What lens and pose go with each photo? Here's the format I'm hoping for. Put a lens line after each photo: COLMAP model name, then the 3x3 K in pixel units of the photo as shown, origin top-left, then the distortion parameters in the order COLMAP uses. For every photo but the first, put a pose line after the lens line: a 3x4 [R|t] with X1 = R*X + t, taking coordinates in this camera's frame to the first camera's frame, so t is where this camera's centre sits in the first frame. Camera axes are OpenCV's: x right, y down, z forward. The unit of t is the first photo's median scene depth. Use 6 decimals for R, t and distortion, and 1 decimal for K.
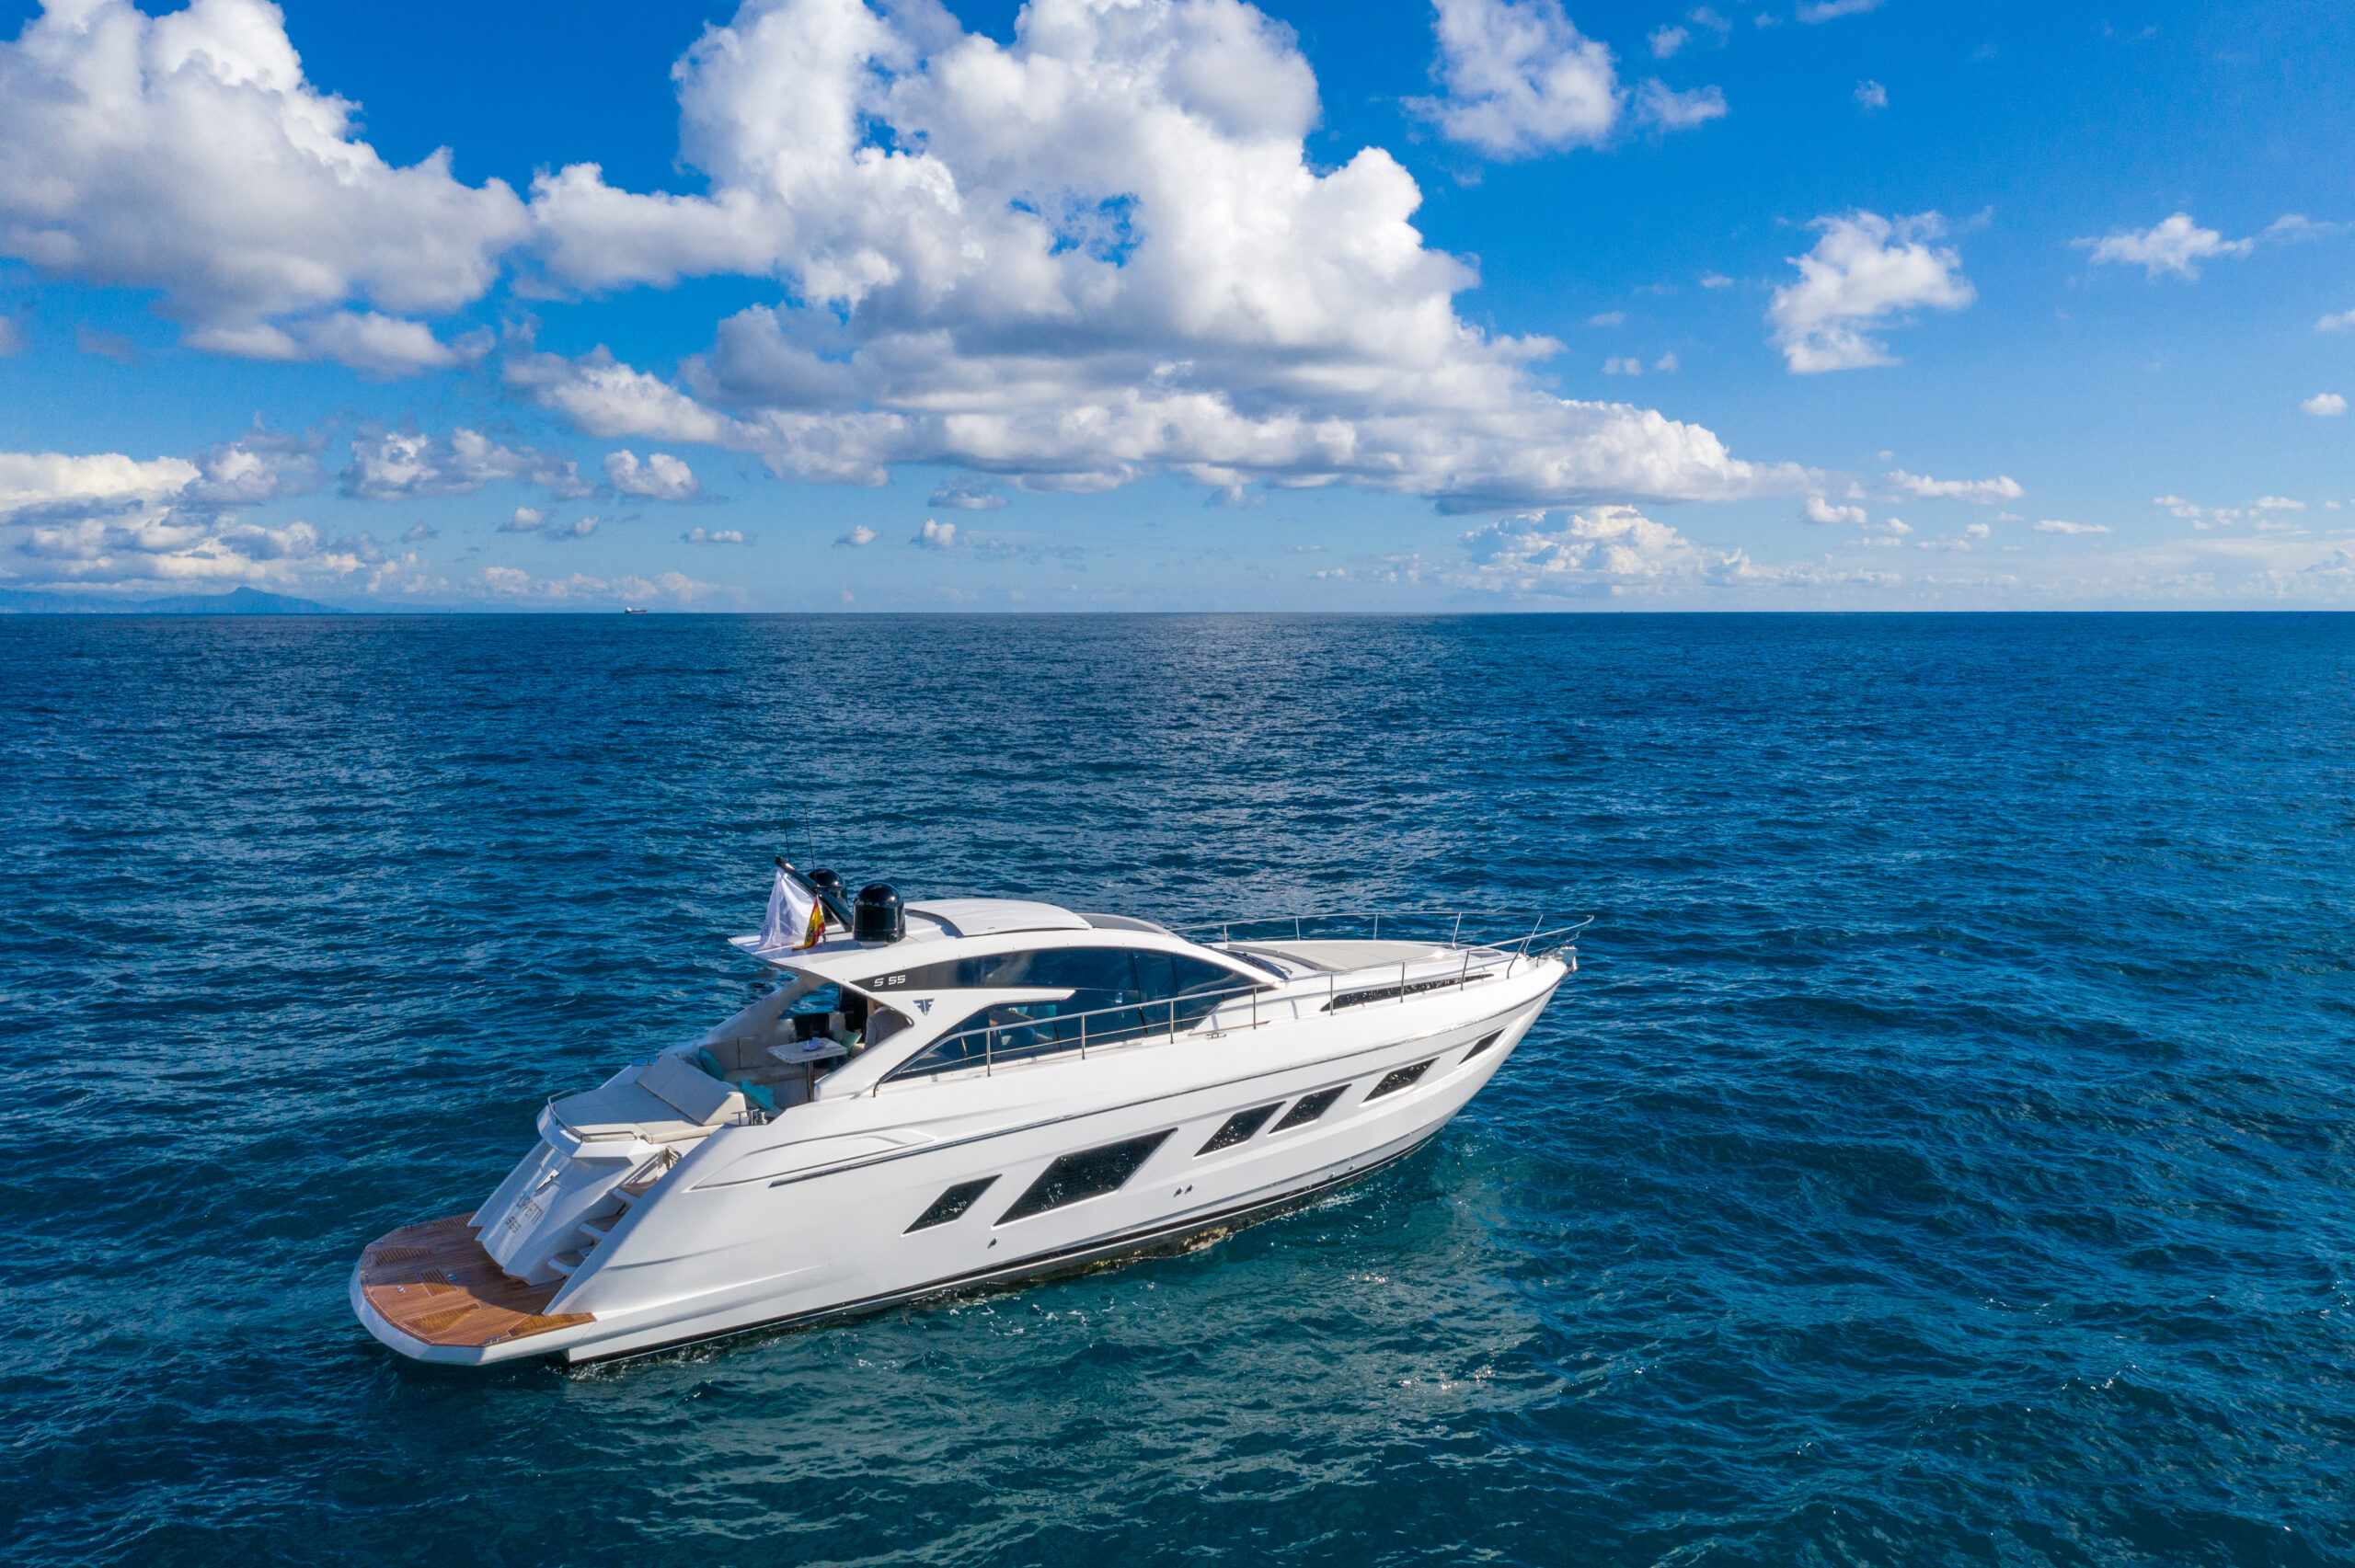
lens RADIAL K [[1902.7, 0, 1177.8], [0, 1902.7, 782.5], [0, 0, 1]] dist [0.004614, 0.001415]
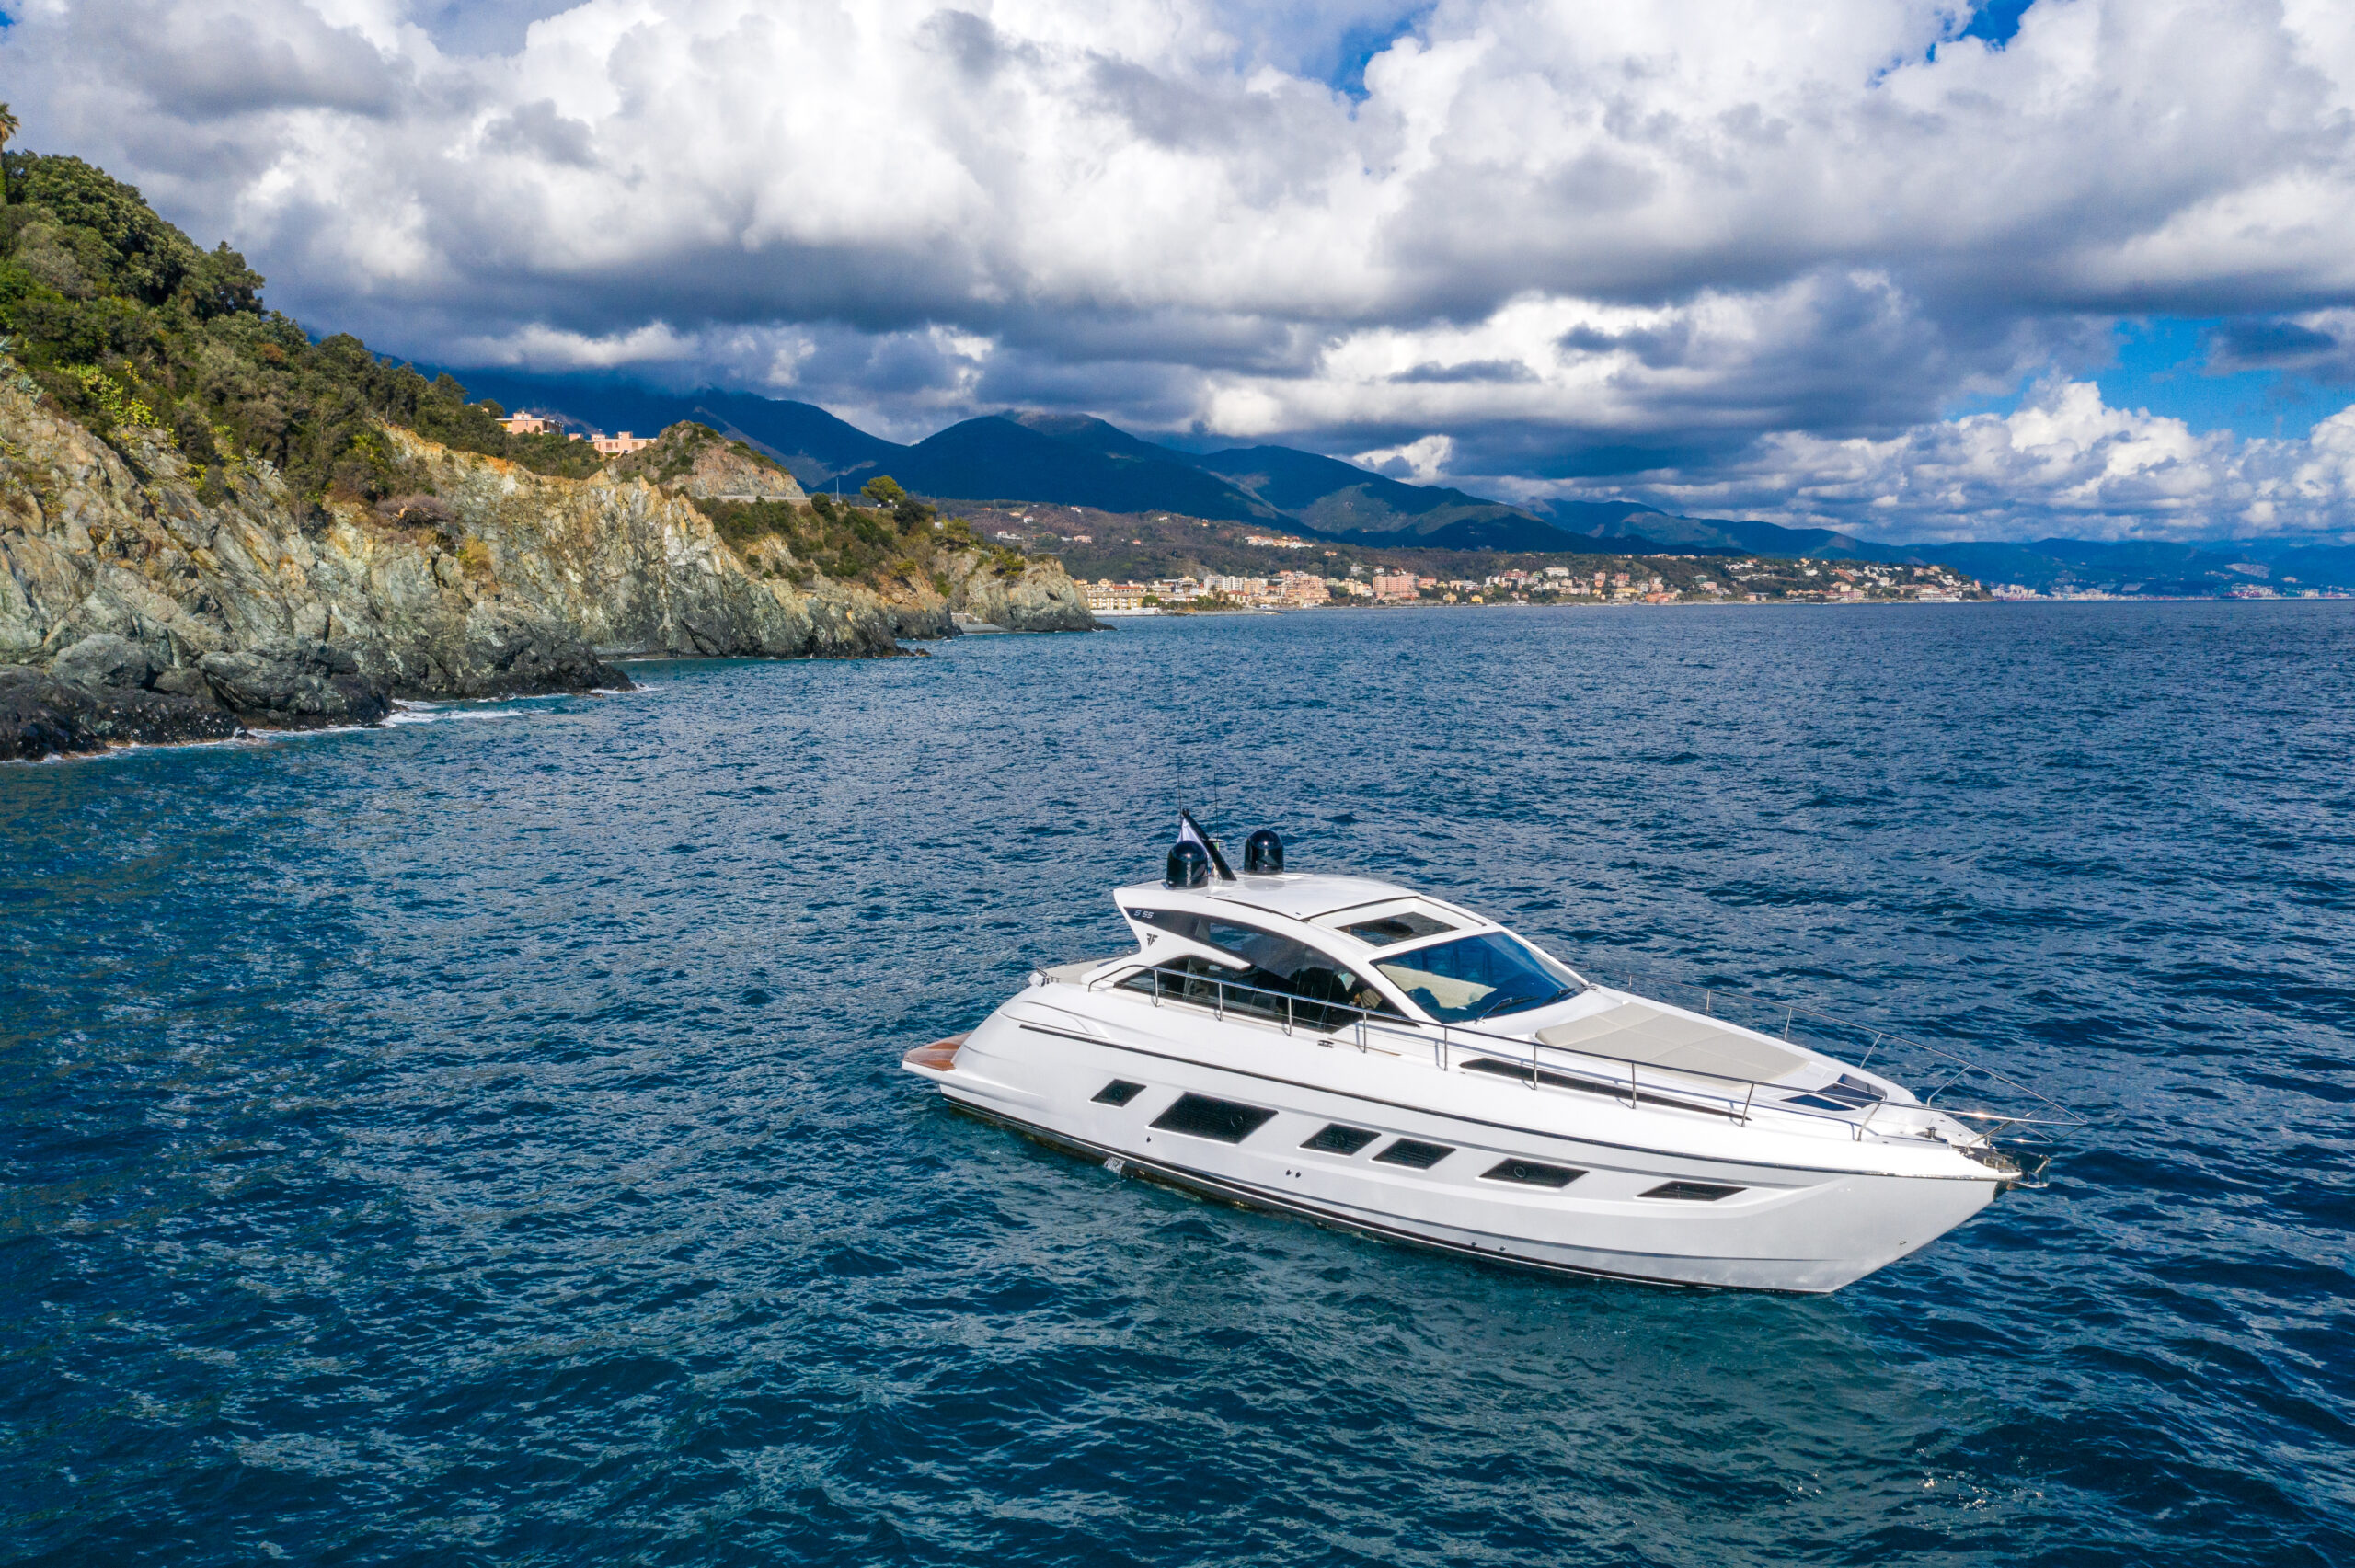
lens RADIAL K [[1902.7, 0, 1177.9], [0, 1902.7, 785.3], [0, 0, 1]] dist [0.004614, 0.001415]
pose [[0.238290, 0.124597, -0.963168, 1.044751], [-0.119610, 0.987951, 0.098211, -0.106612], [0.963800, 0.091802, 0.250322, 0.674505]]
